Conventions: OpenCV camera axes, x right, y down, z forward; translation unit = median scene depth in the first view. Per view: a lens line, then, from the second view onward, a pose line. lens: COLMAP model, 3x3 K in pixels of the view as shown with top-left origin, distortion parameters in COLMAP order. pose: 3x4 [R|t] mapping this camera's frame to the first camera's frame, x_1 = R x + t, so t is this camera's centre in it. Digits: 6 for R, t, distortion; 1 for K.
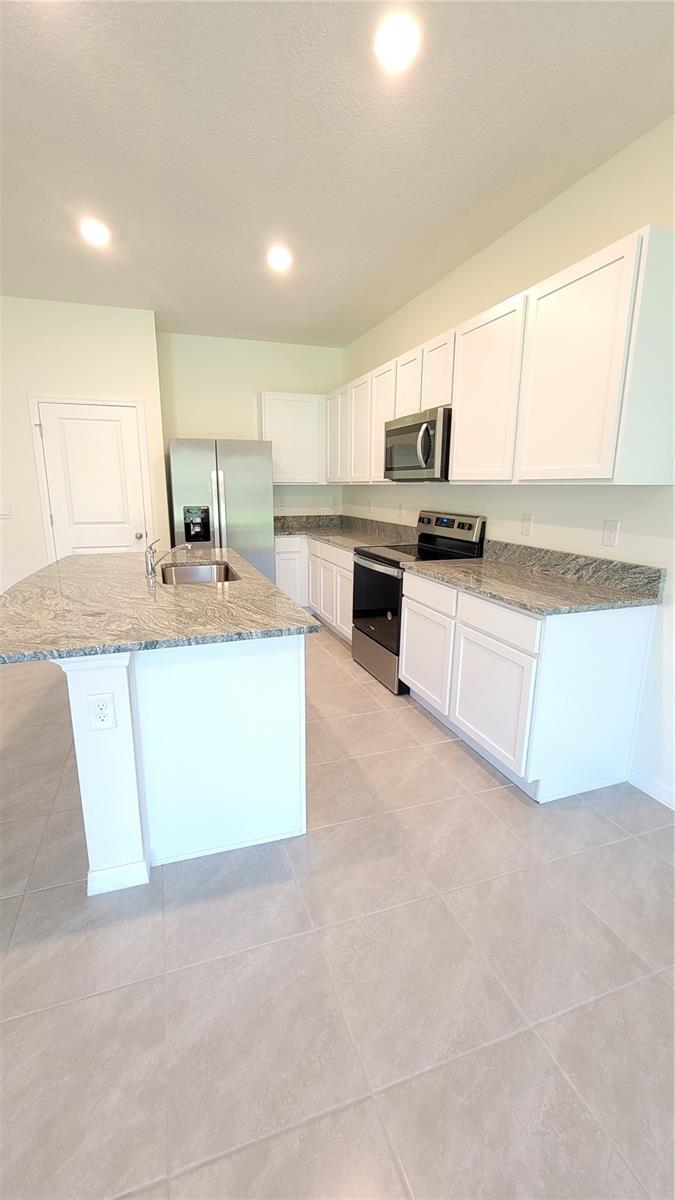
lens RADIAL K [[491.7, 0, 322.7], [0, 491.7, 597.1], [0, 0, 1]] dist [-0.004788, 0.000564]
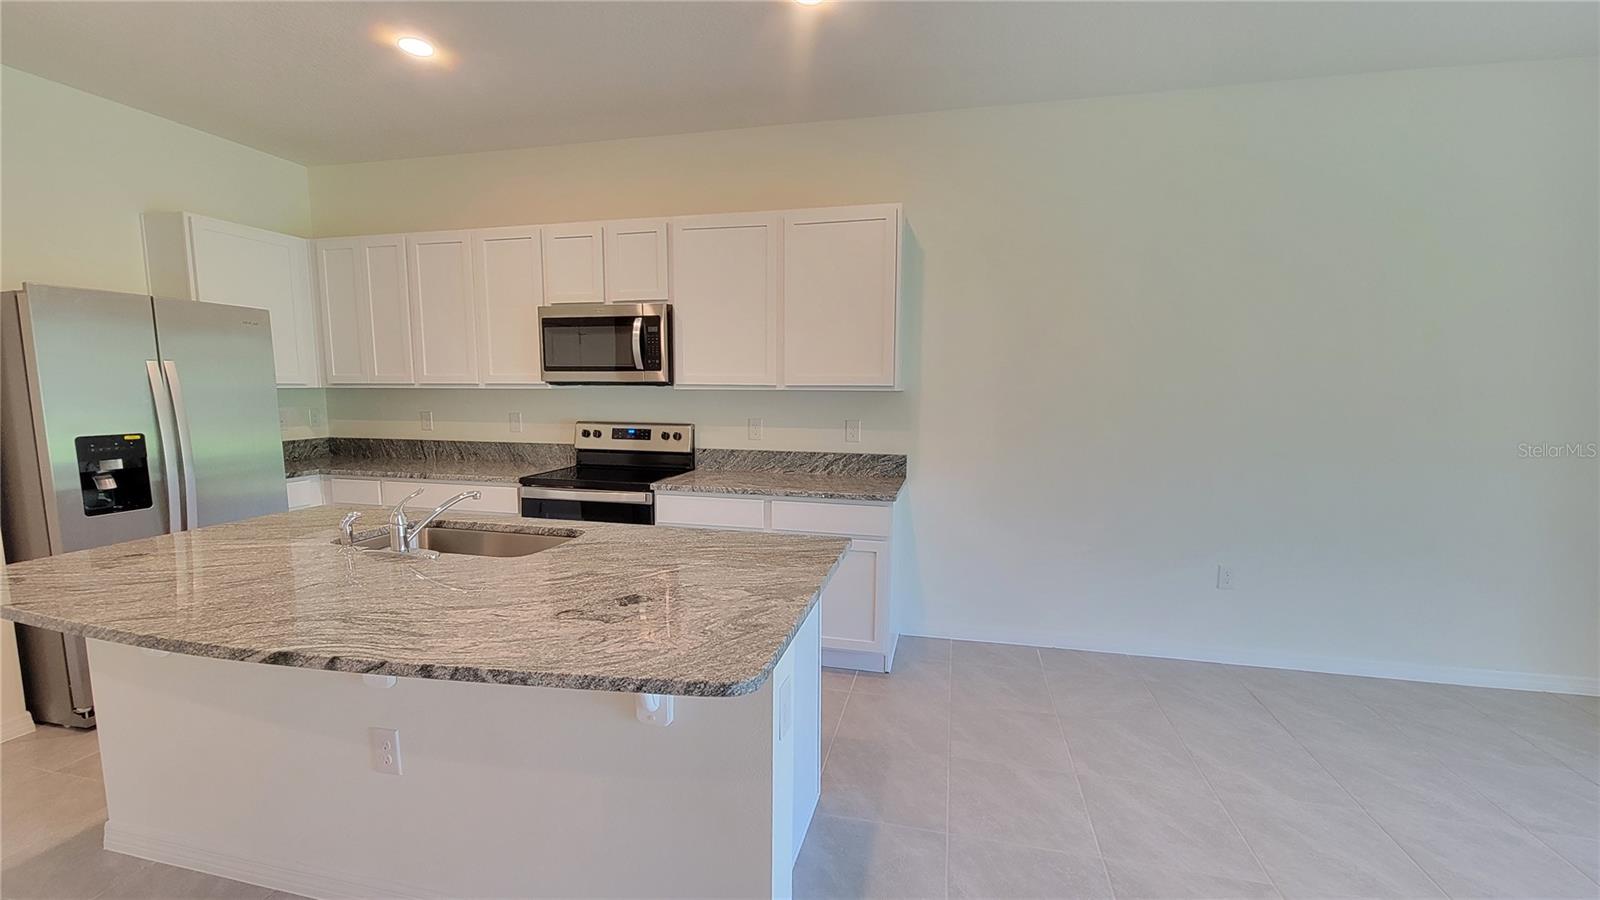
lens RADIAL K [[655.6, 0, 794.9], [0, 655.6, 468.6], [0, 0, 1]] dist [-0.004788, 0.000564]
pose [[0.530589, -0.102605, 0.841396, -0.628533], [0.184541, 0.982819, 0.003478, -0.056310], [-0.827296, 0.153427, 0.540408, 0.219791]]
